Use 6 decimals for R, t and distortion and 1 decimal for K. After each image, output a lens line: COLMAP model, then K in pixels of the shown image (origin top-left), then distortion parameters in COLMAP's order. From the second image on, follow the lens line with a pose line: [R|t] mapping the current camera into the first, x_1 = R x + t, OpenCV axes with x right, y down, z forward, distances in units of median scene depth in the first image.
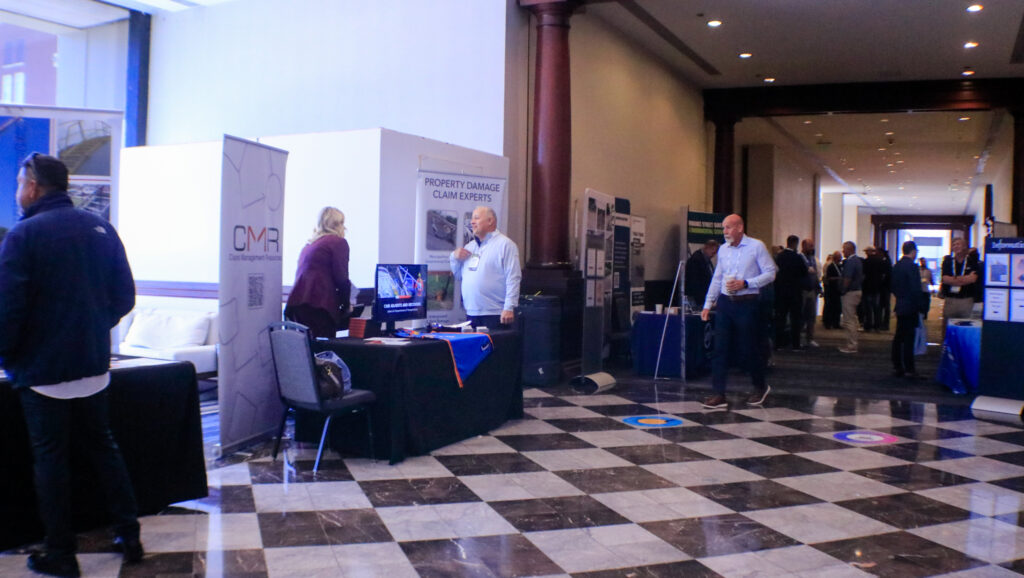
lens RADIAL K [[1122.5, 0, 512.0], [0, 1122.5, 289.0], [0, 0, 1]] dist [-0.009785, -0.610647]
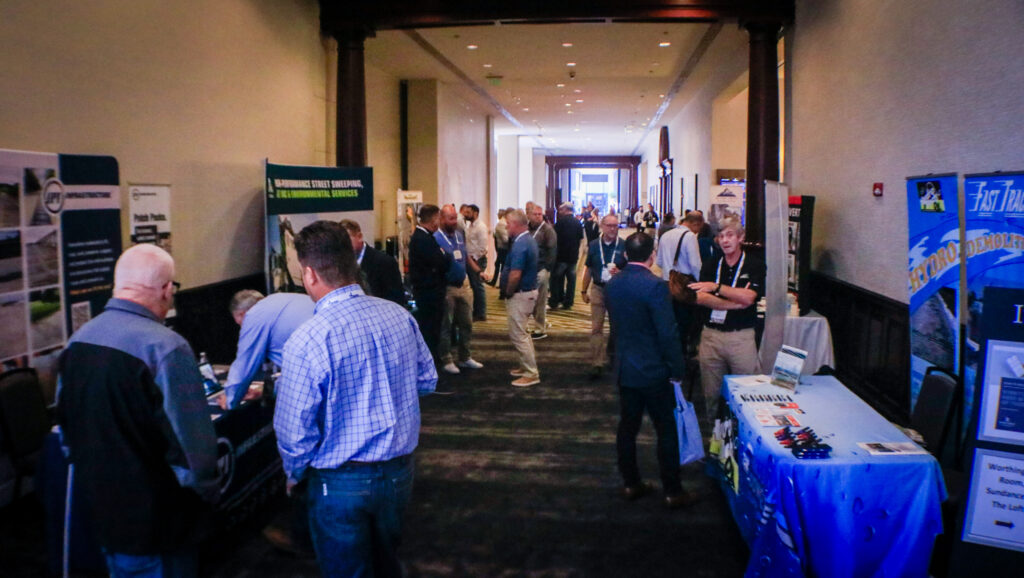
lens RADIAL K [[1028.3, 0, 512.0], [0, 1028.3, 289.0], [0, 0, 1]] dist [-0.230528, 0.006153]
pose [[0.960796, -0.039150, 0.274478, 0.071565], [0.021524, 0.997525, 0.066939, -0.020902], [-0.276420, -0.058406, 0.959261, 0.237329]]
